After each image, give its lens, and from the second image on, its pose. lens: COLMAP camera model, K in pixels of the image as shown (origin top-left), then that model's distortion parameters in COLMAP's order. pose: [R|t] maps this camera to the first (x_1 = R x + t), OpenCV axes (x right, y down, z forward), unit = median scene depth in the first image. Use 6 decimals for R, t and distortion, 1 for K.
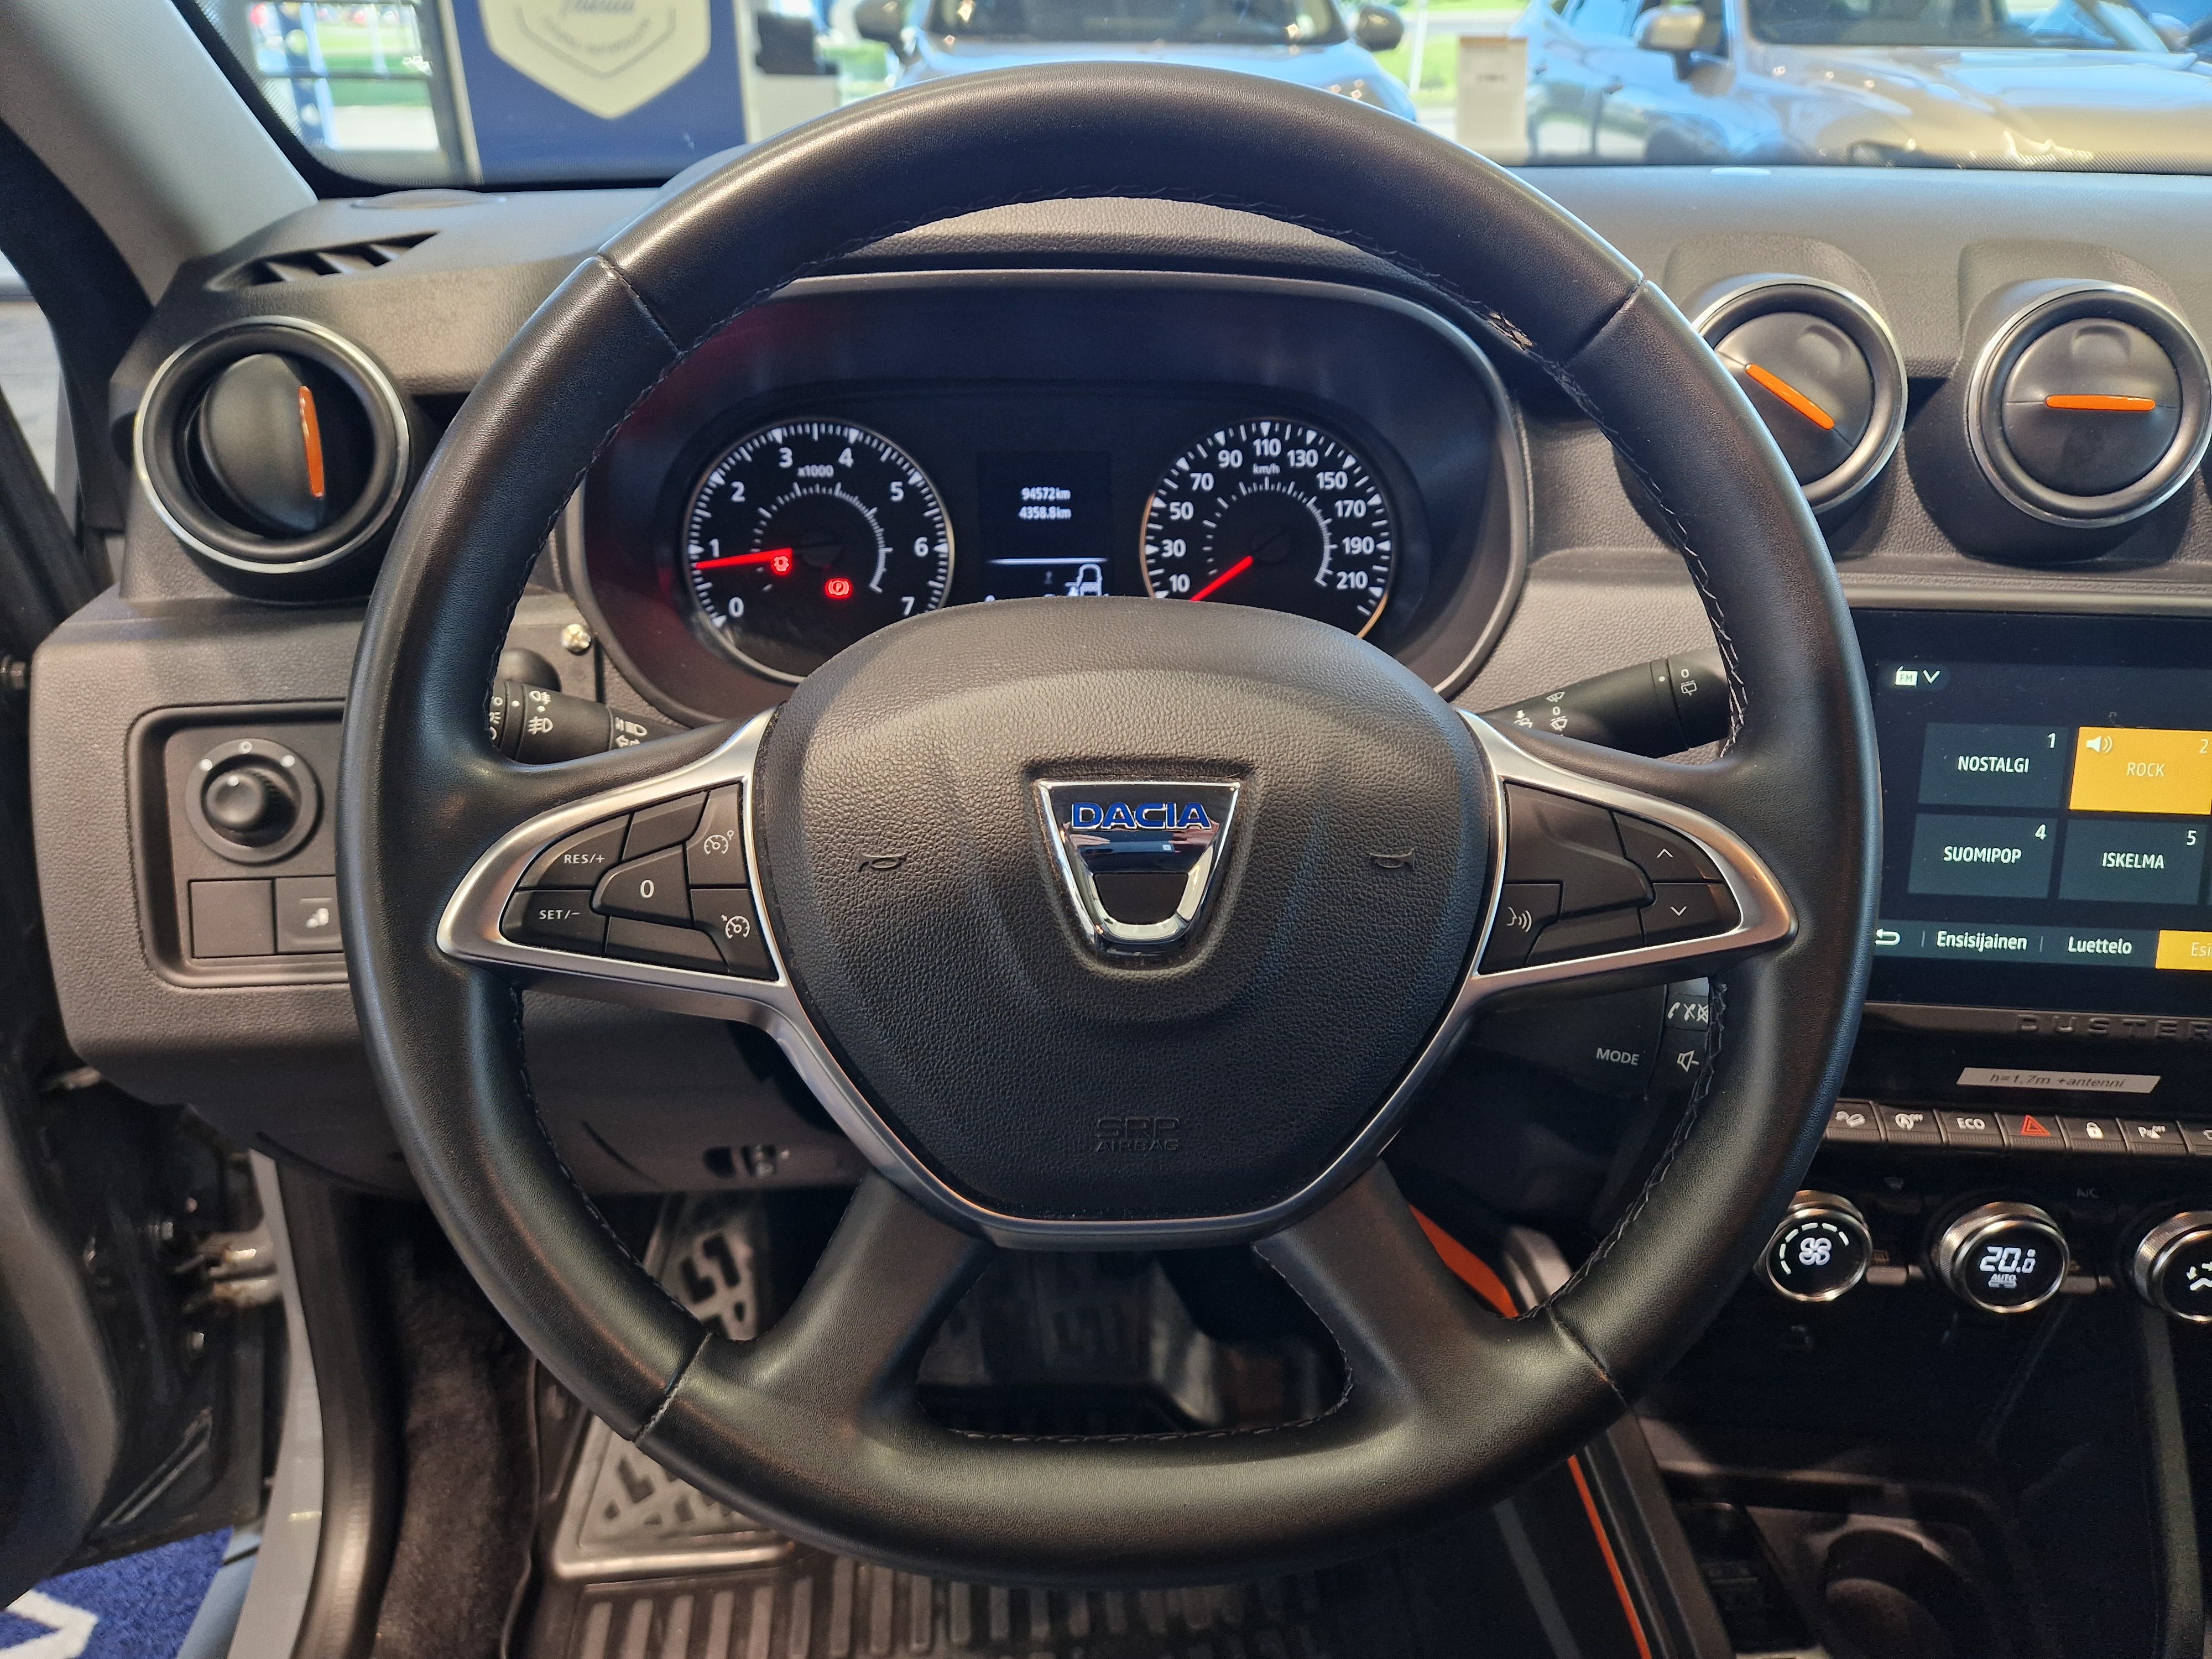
lens RADIAL K [[1475.6, 0, 1120.1], [0, 1475.6, 890.3], [0, 0, 1]] dist [0.029667, -0.023312]
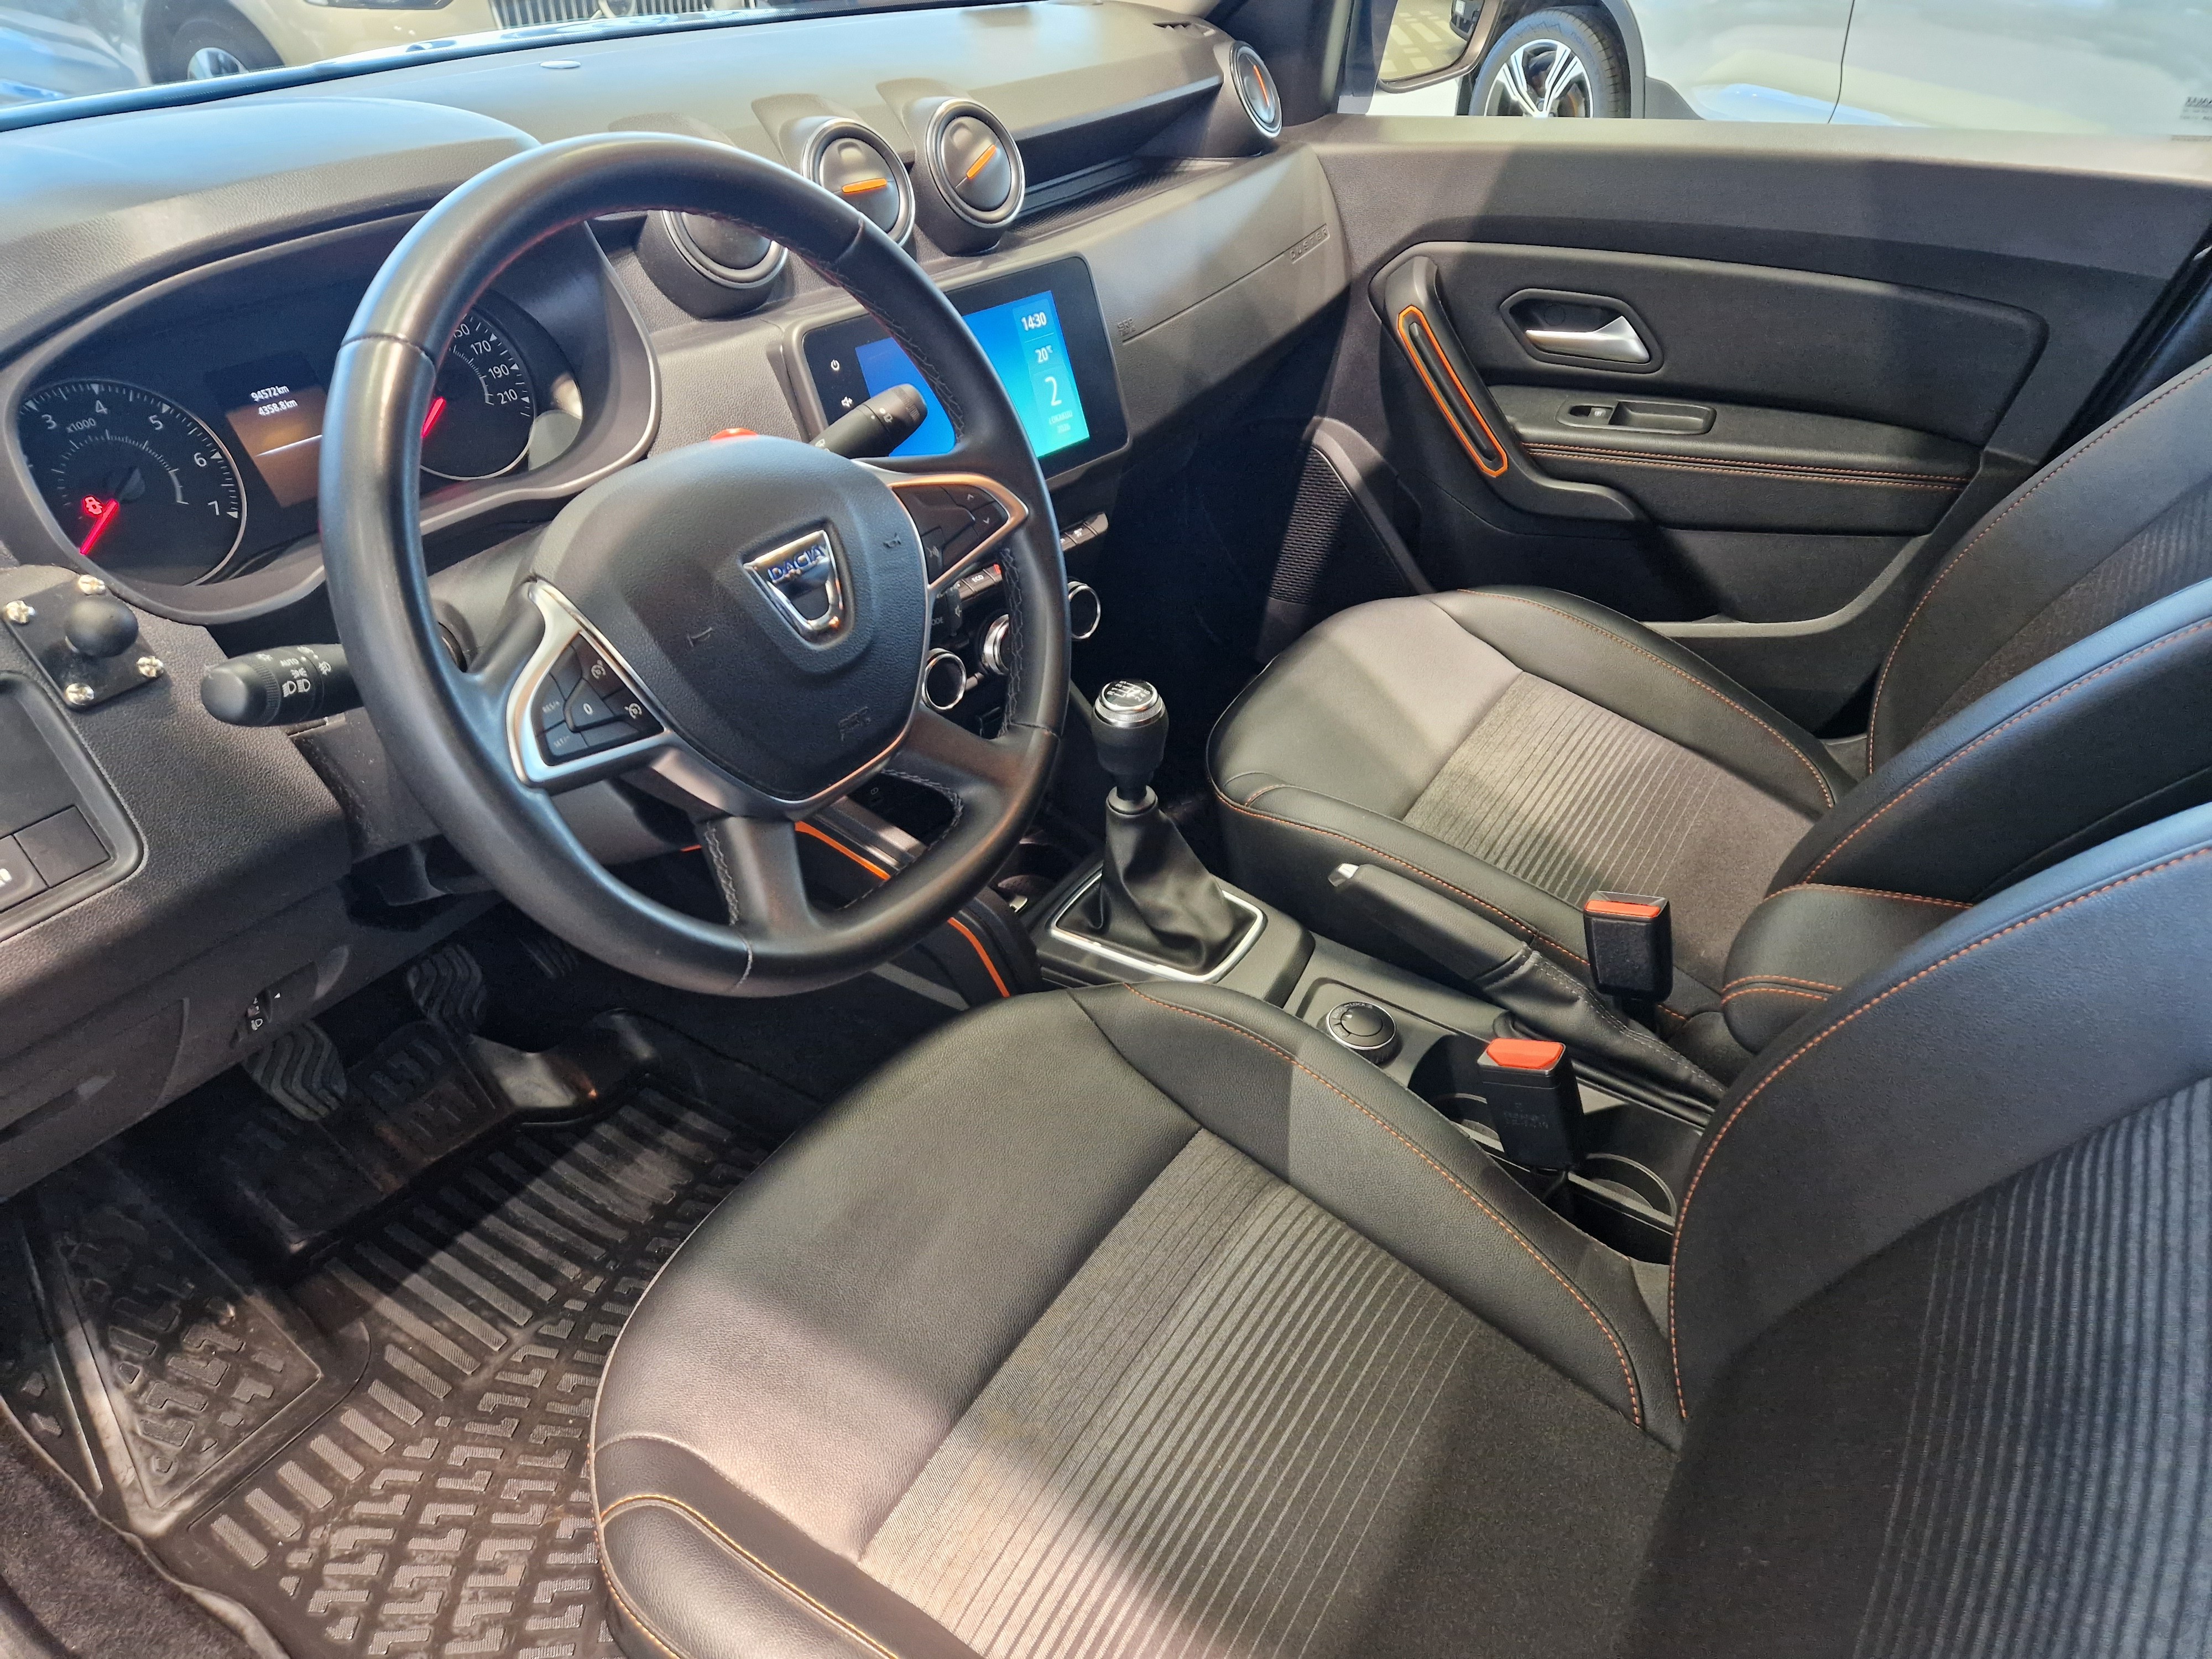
lens RADIAL K [[1475.6, 0, 1113.1], [0, 1475.6, 849.0], [0, 0, 1]] dist [0.029667, -0.023312]
pose [[0.606701, -0.464454, 0.645133, -0.672412], [0.390101, 0.881073, 0.267454, 0.022408], [-0.692629, 0.089402, 0.715732, -0.428627]]
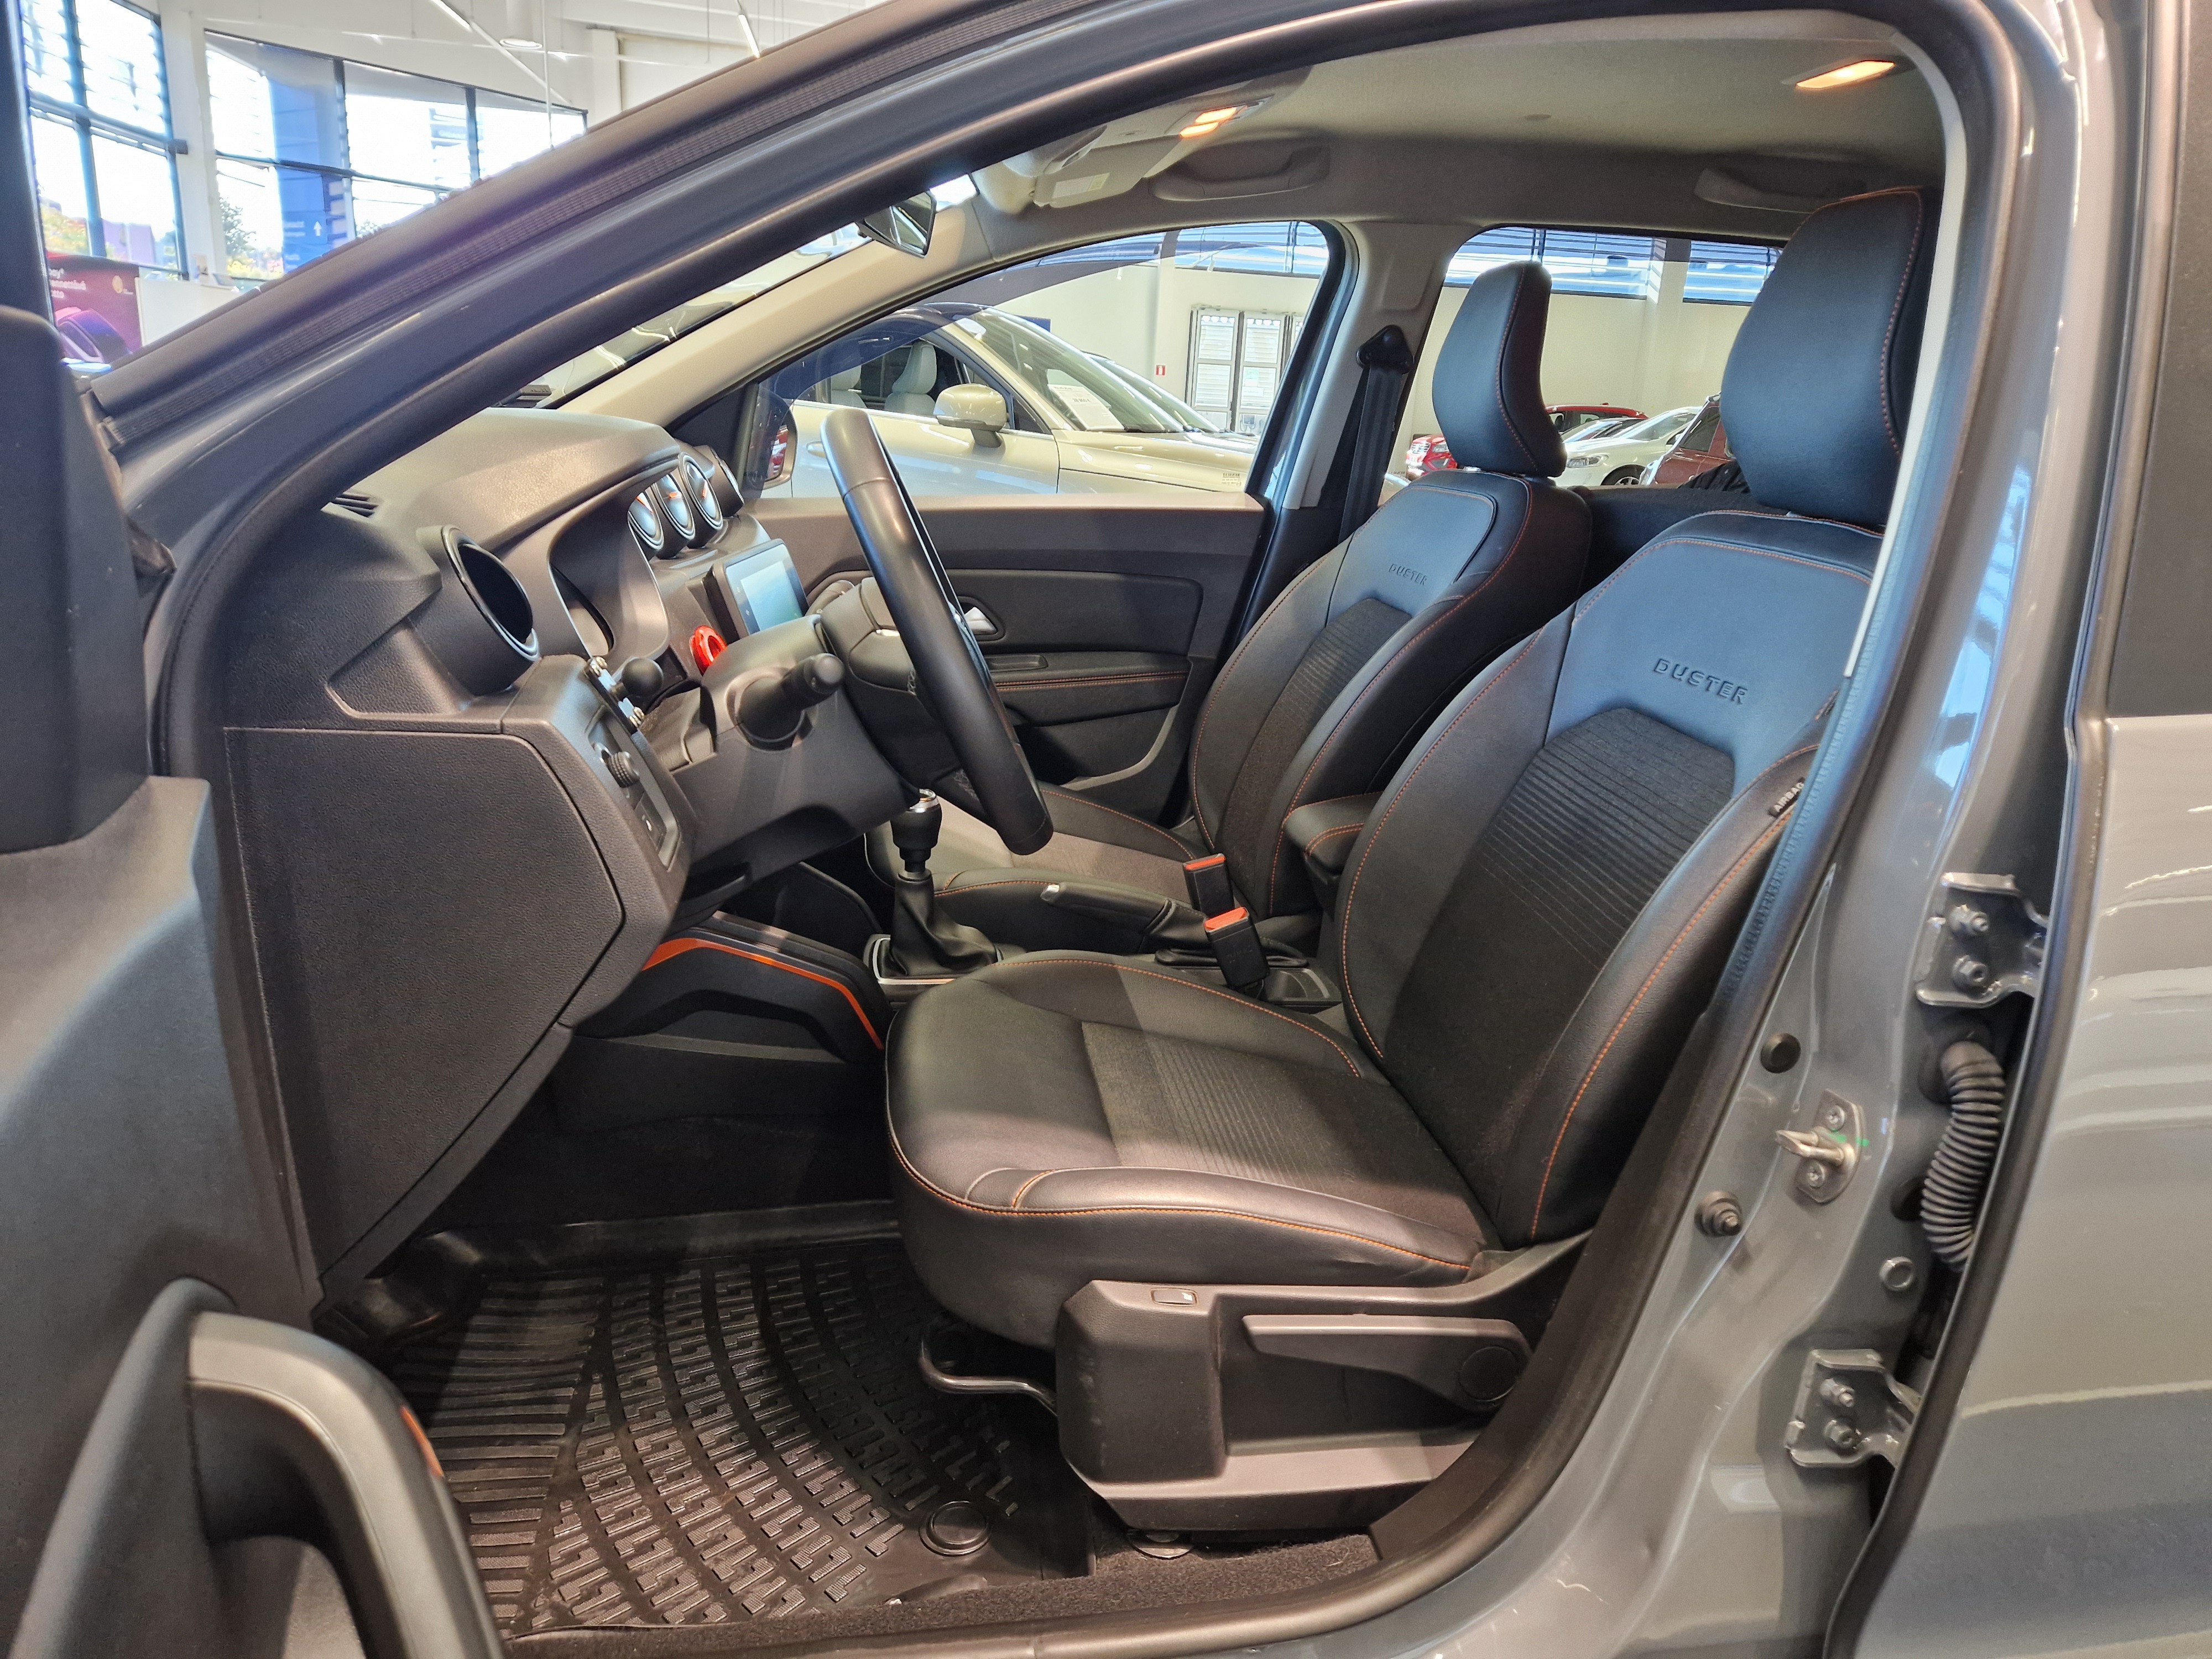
lens RADIAL K [[1475.6, 0, 1115.9], [0, 1475.6, 842.5], [0, 0, 1]] dist [0.029667, -0.023312]
pose [[-0.069325, -0.292277, 0.953818, -2.080638], [0.441659, 0.848318, 0.292049, -0.217985], [-0.894500, 0.441509, 0.070277, 0.335777]]
